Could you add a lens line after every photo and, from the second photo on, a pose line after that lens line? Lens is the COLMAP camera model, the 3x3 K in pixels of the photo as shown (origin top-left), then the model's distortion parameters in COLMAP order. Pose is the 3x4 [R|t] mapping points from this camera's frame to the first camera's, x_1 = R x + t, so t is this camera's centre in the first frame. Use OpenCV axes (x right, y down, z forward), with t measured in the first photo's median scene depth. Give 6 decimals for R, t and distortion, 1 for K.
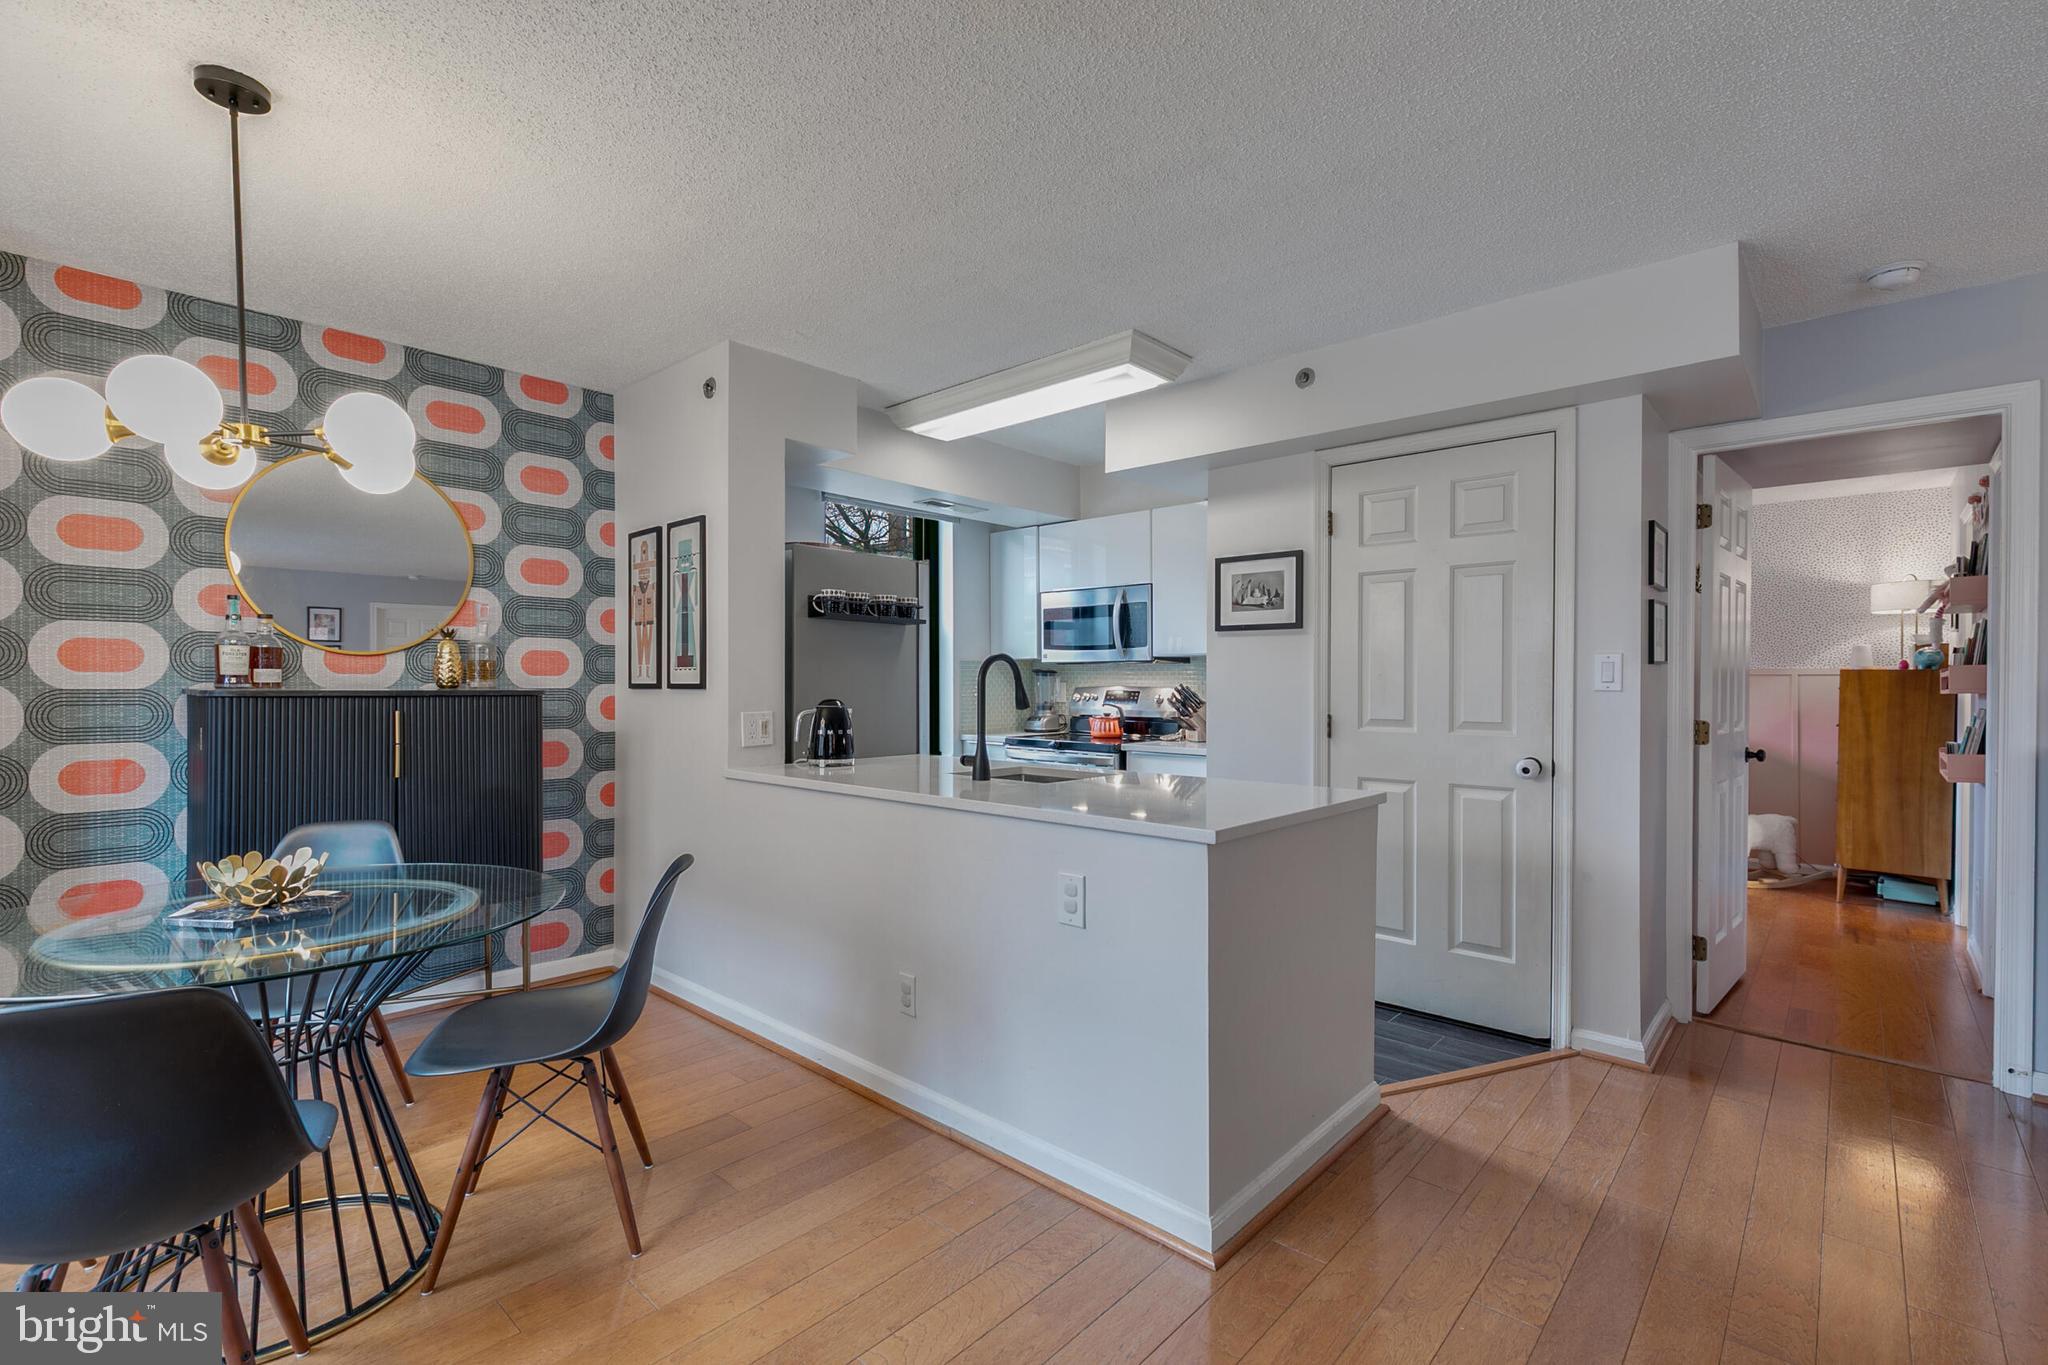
lens RADIAL K [[911.3, 0, 1019.7], [0, 911.3, 687.1], [0, 0, 1]] dist [0.006984, -0.004668]
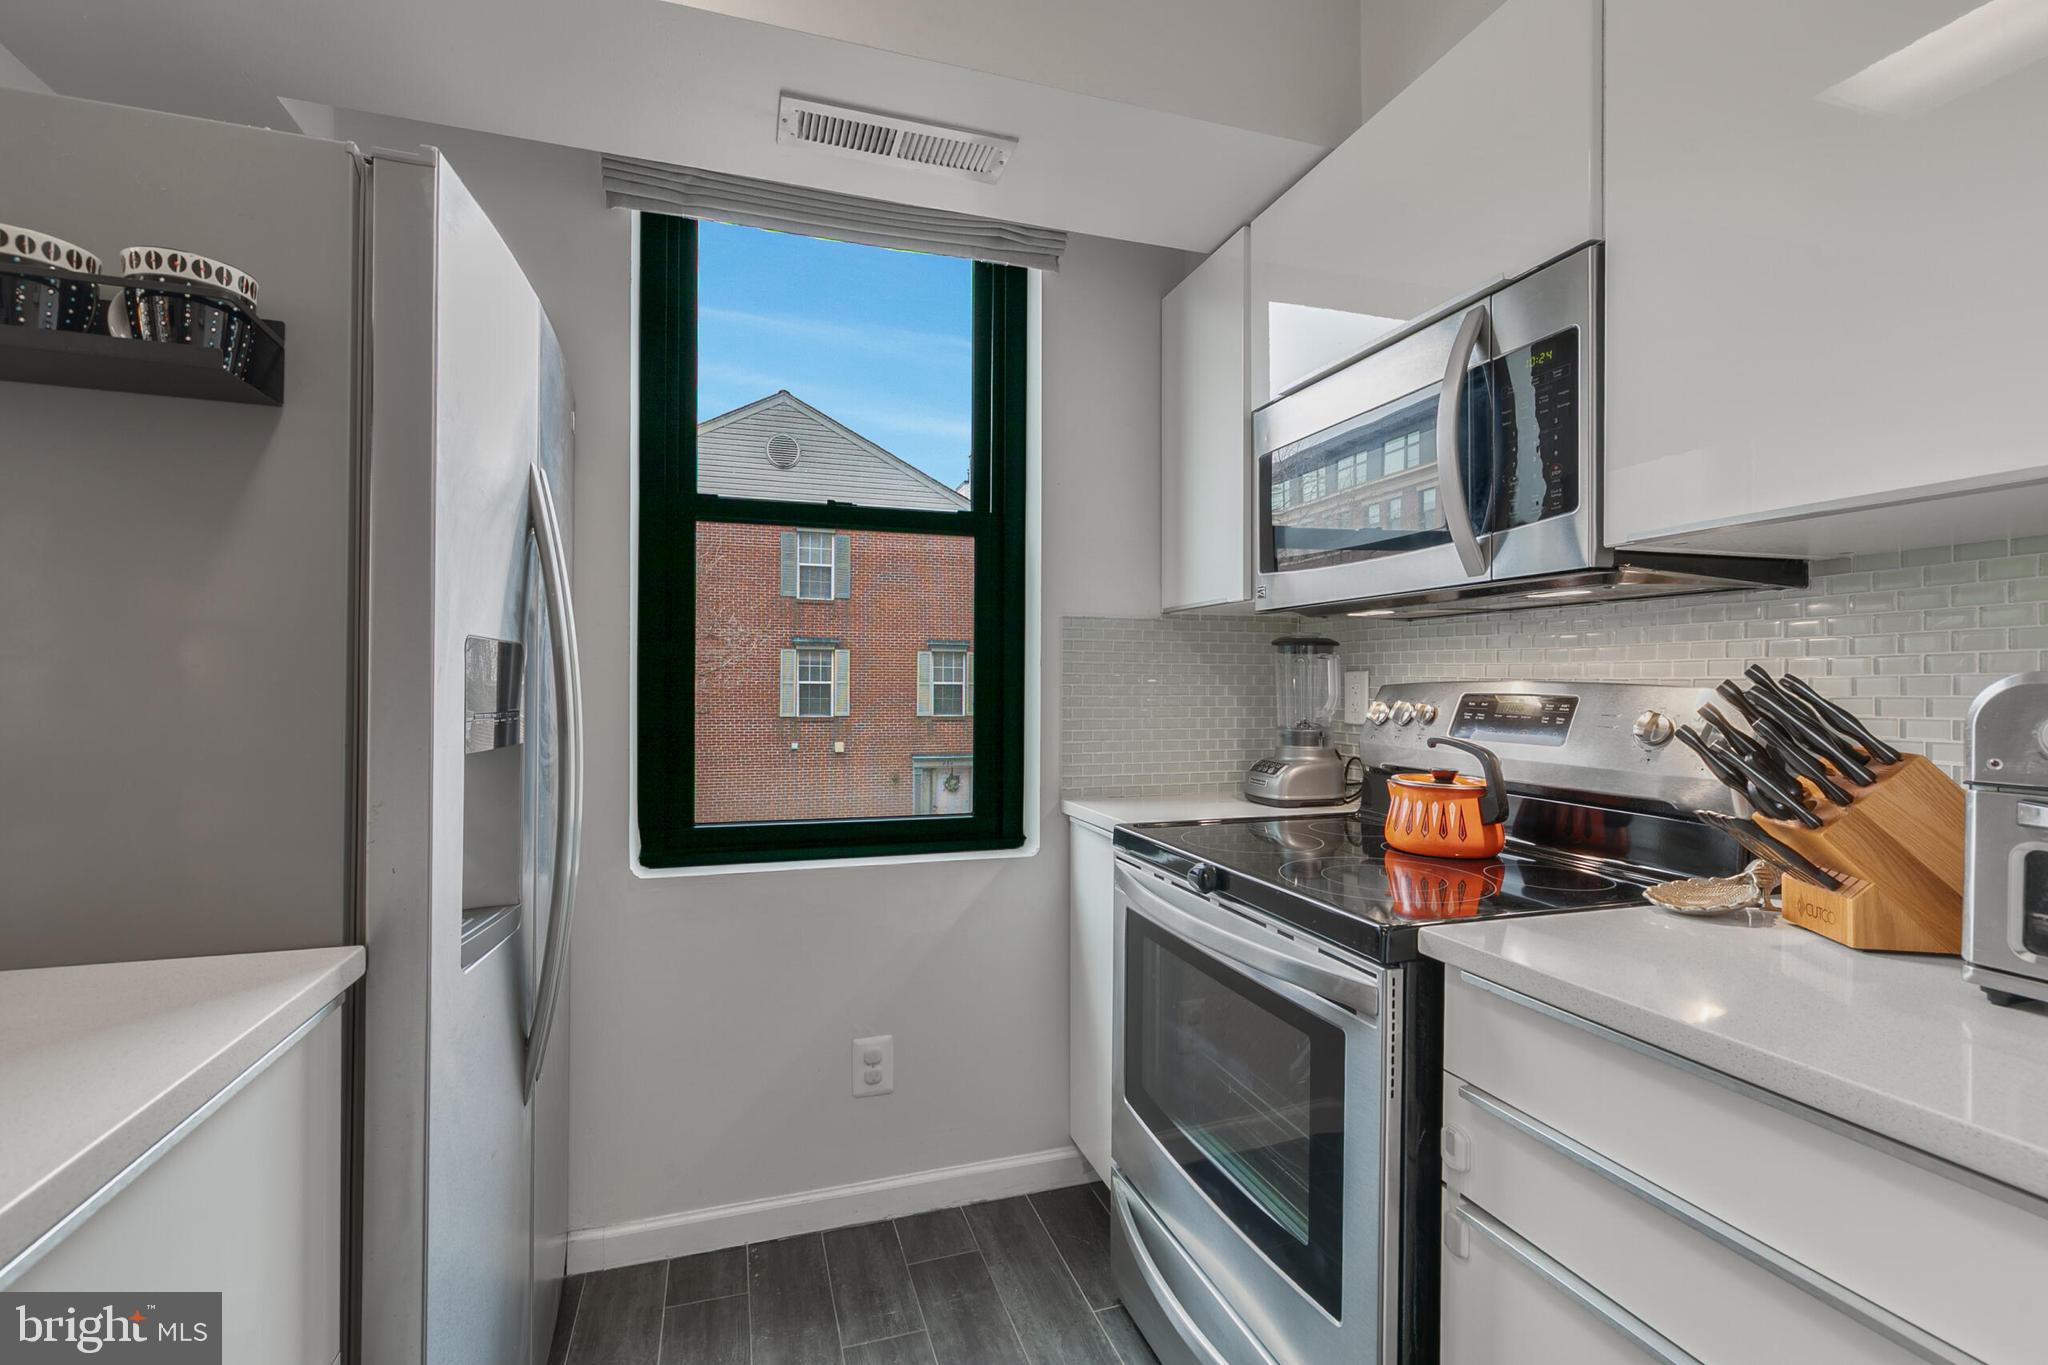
lens RADIAL K [[911.3, 0, 1021.1], [0, 911.3, 687.1], [0, 0, 1]] dist [0.006984, -0.004668]
pose [[0.867900, 0.006405, -0.496697, 0.180667], [-0.007787, 0.999969, -0.000712, 0.004572], [0.496677, 0.004486, 0.867924, 0.981706]]
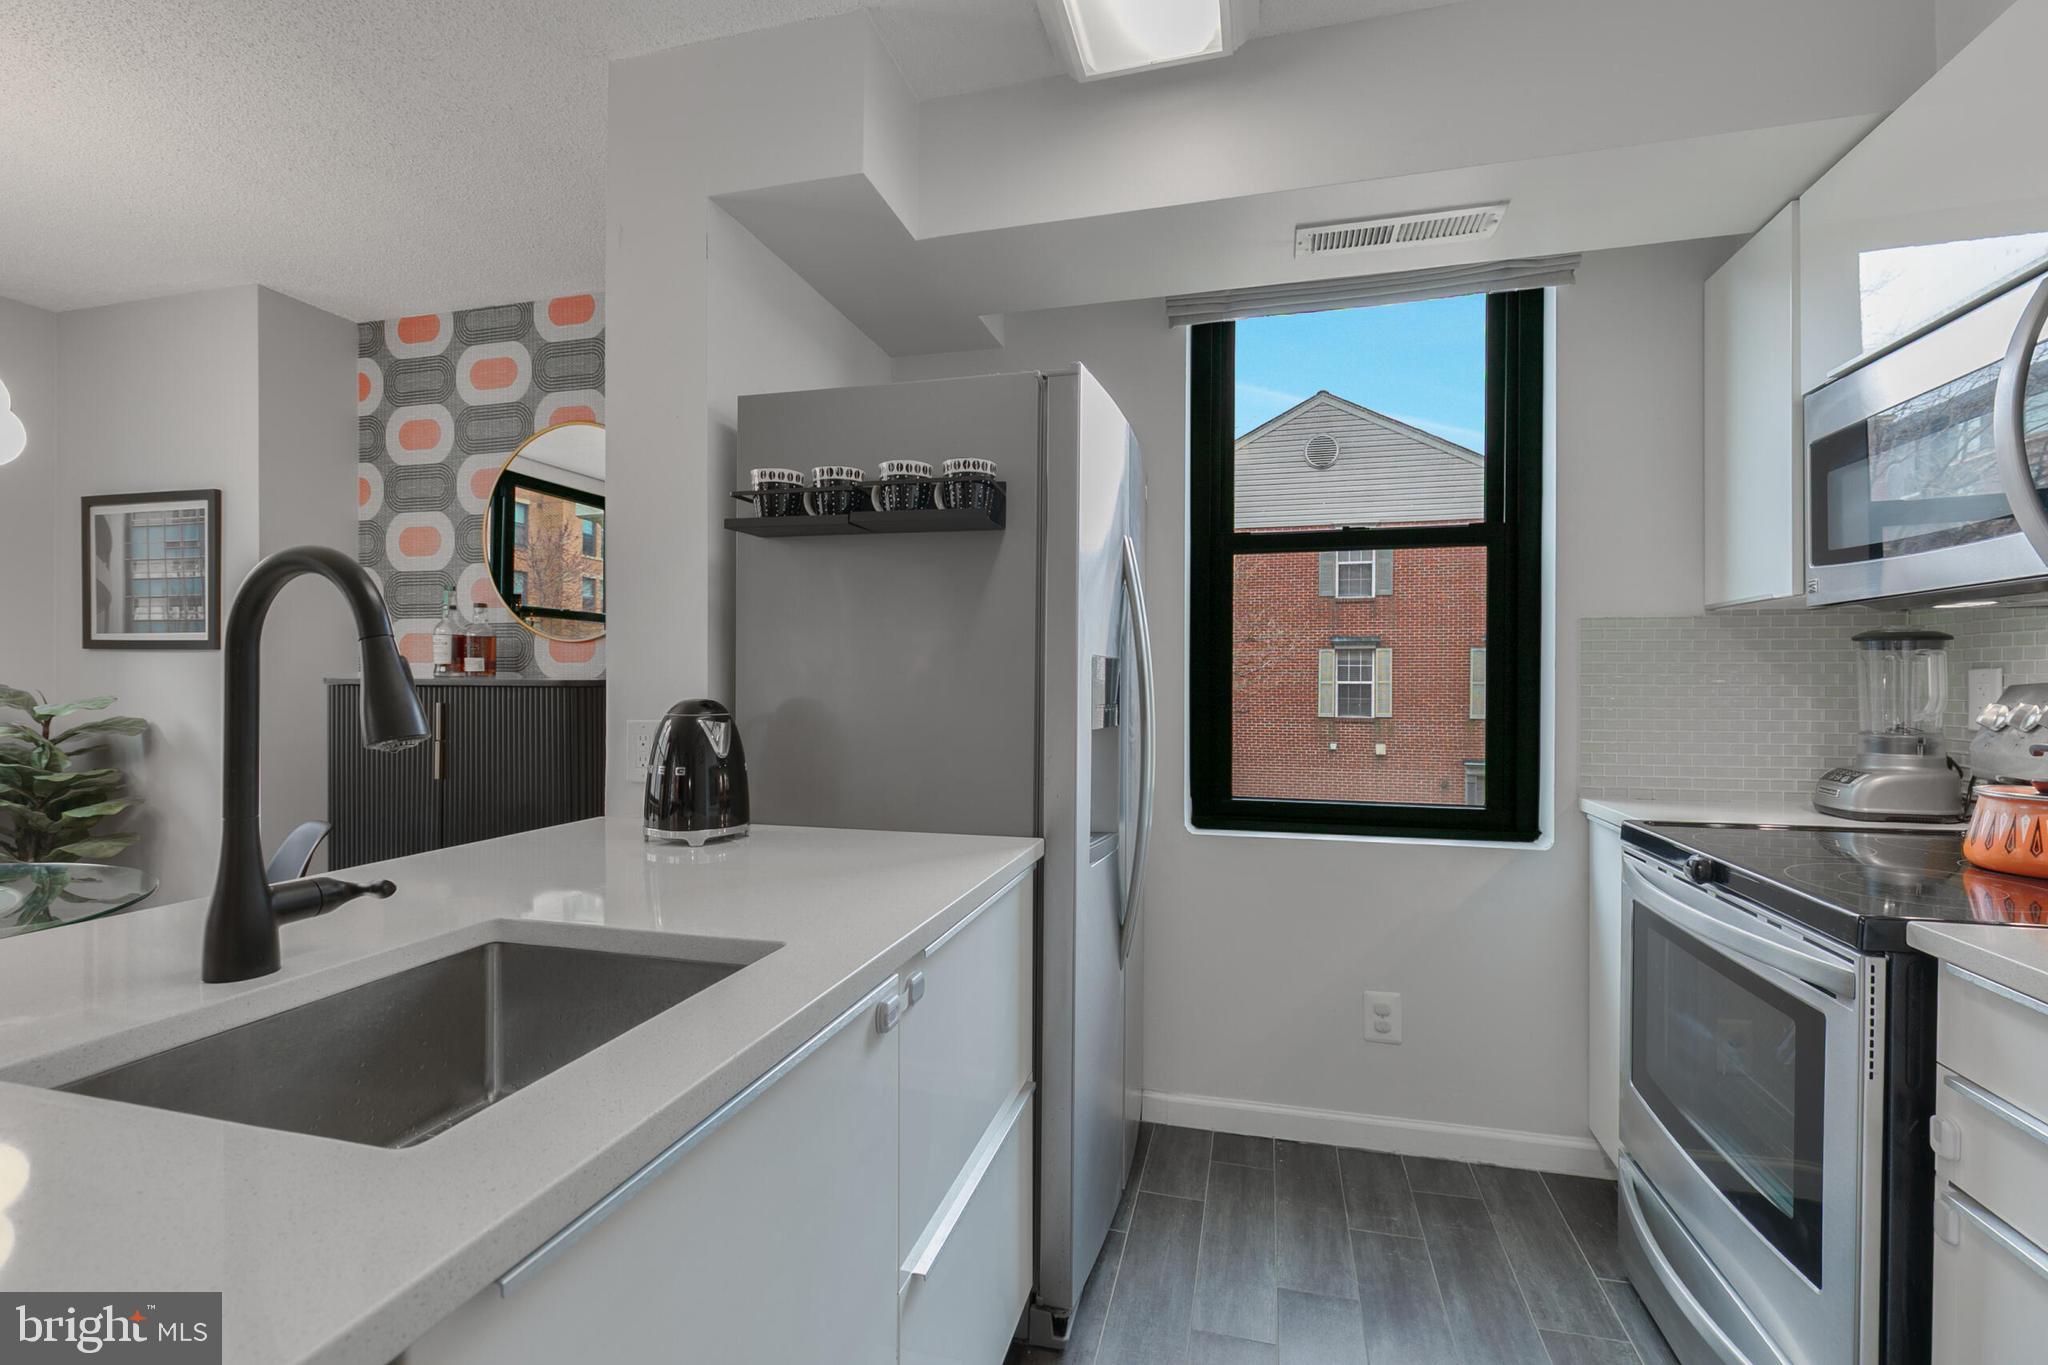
lens RADIAL K [[911.3, 0, 1021.1], [0, 911.3, 687.5], [0, 0, 1]] dist [0.006984, -0.004668]
pose [[0.457360, 0.006634, -0.889257, 0.283093], [-0.006760, 0.999969, 0.003983, 0.004045], [0.889256, 0.004190, 0.457390, 0.898445]]
